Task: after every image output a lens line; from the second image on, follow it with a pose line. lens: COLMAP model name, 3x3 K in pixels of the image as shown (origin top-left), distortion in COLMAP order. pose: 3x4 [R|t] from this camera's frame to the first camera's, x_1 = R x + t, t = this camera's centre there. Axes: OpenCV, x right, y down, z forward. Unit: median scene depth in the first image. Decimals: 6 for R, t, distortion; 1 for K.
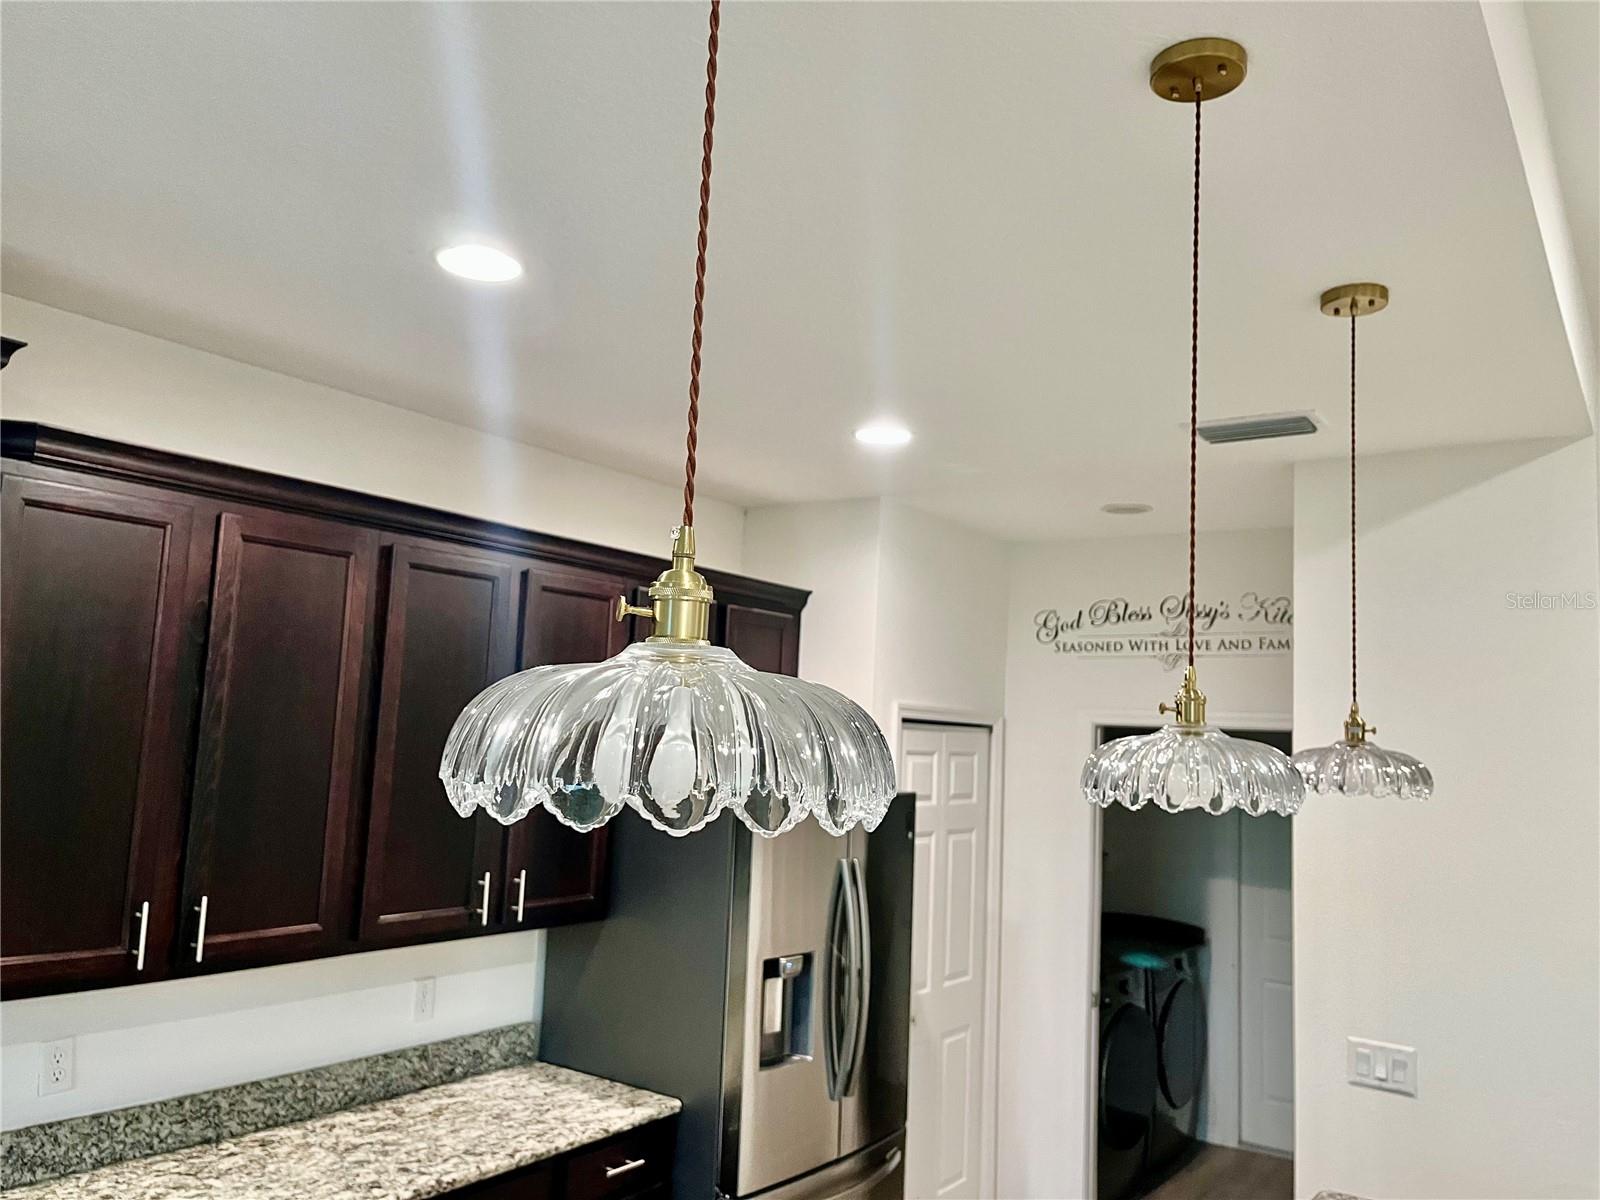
lens RADIAL K [[1215.7, 0, 804.8], [0, 1215.7, 586.9], [0, 0, 1]] dist [0.038217, -0.072431]
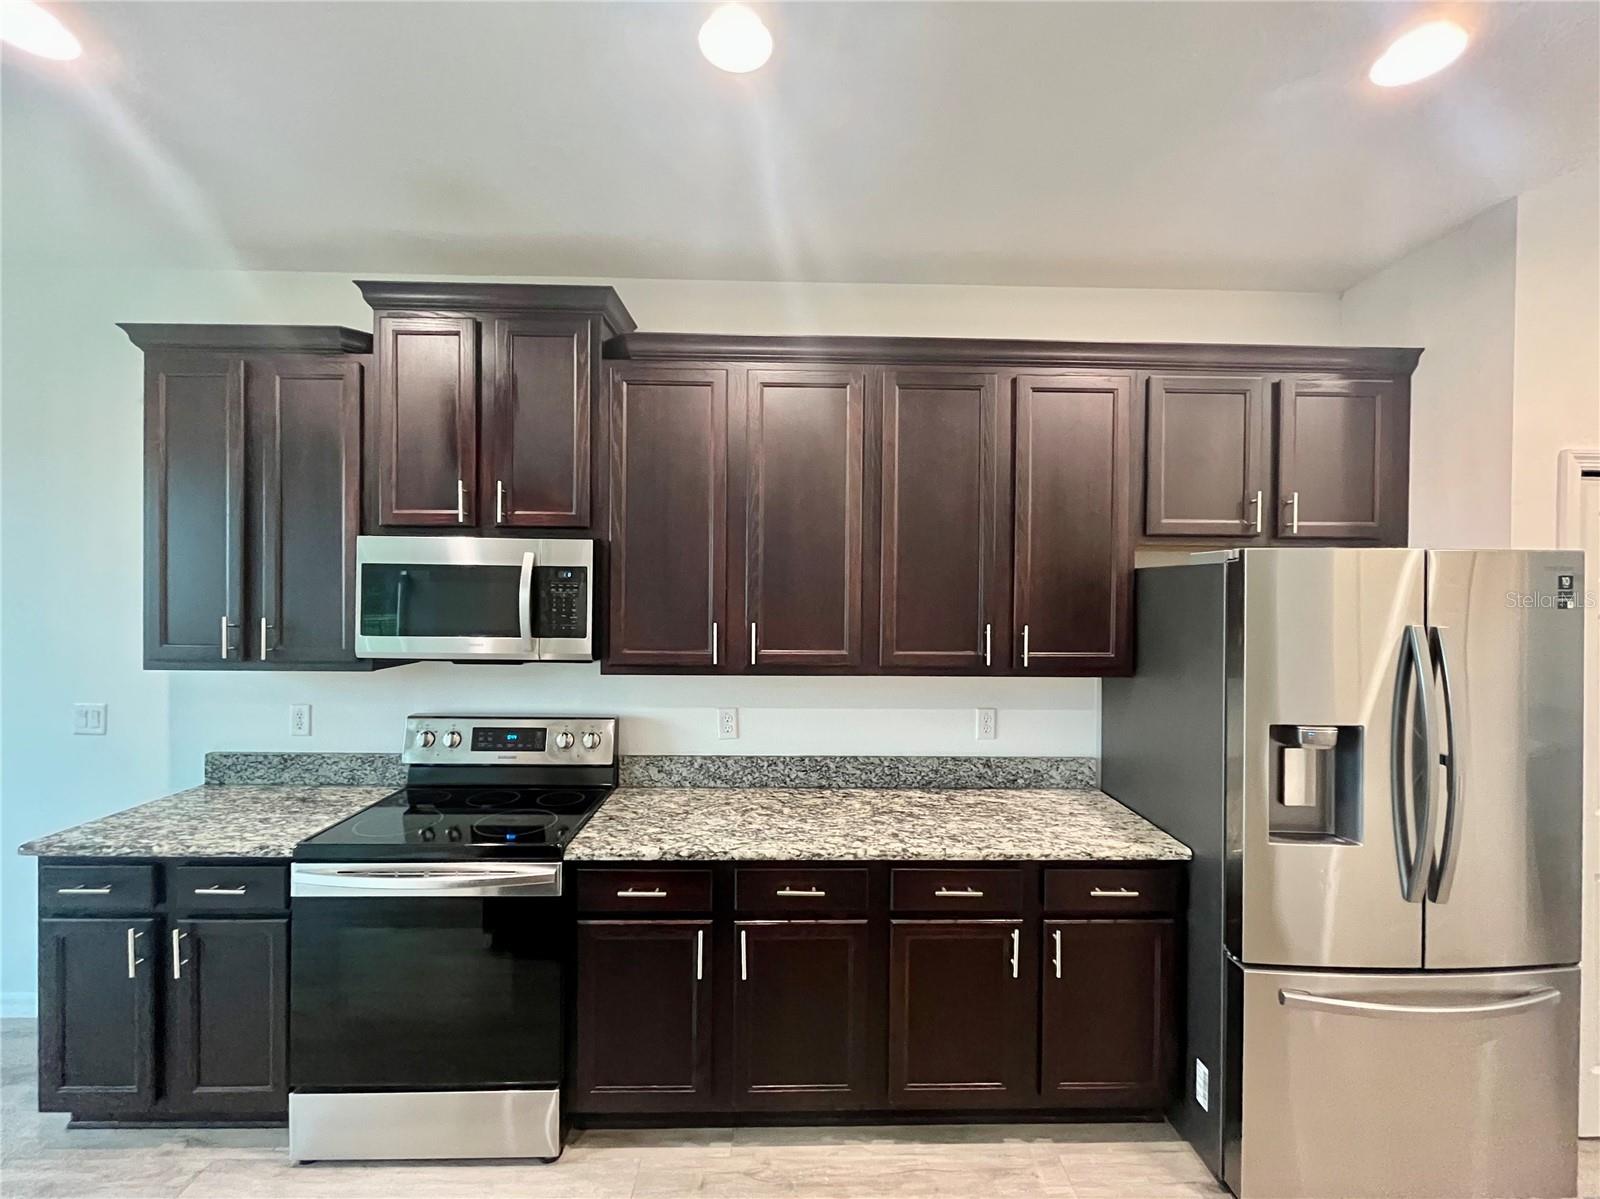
lens RADIAL K [[649.8, 0, 806.8], [0, 649.8, 597.0], [0, 0, 1]] dist [-0.000703, -0.000629]
pose [[0.591577, -0.036036, -0.805442, 0.155017], [0.114147, 0.992681, 0.039425, 0.152281], [0.798127, -0.115262, 0.591361, 0.446589]]
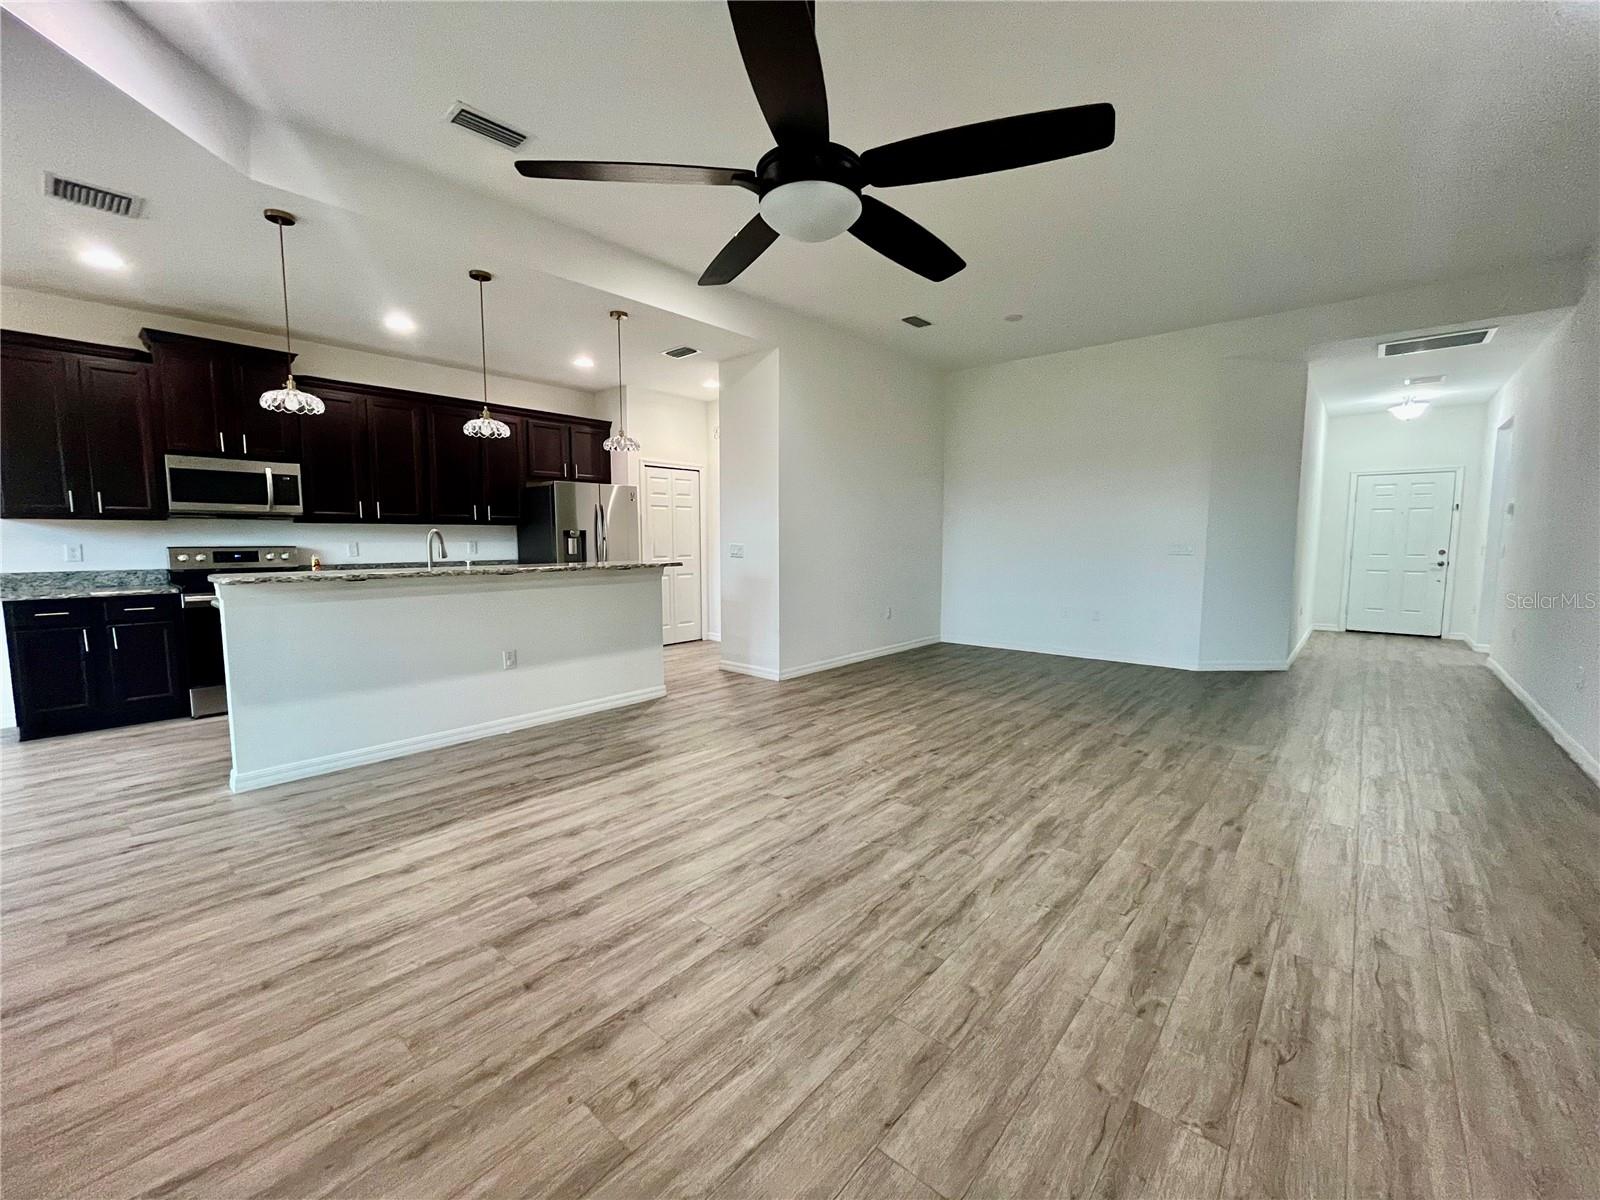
lens RADIAL K [[649.8, 0, 802.8], [0, 649.8, 595.3], [0, 0, 1]] dist [-0.000703, -0.000629]
pose [[0.992988, -0.034717, -0.113001, 0.816449], [0.057586, 0.976875, 0.205912, 0.152012], [0.103240, -0.210976, 0.972024, -0.703622]]
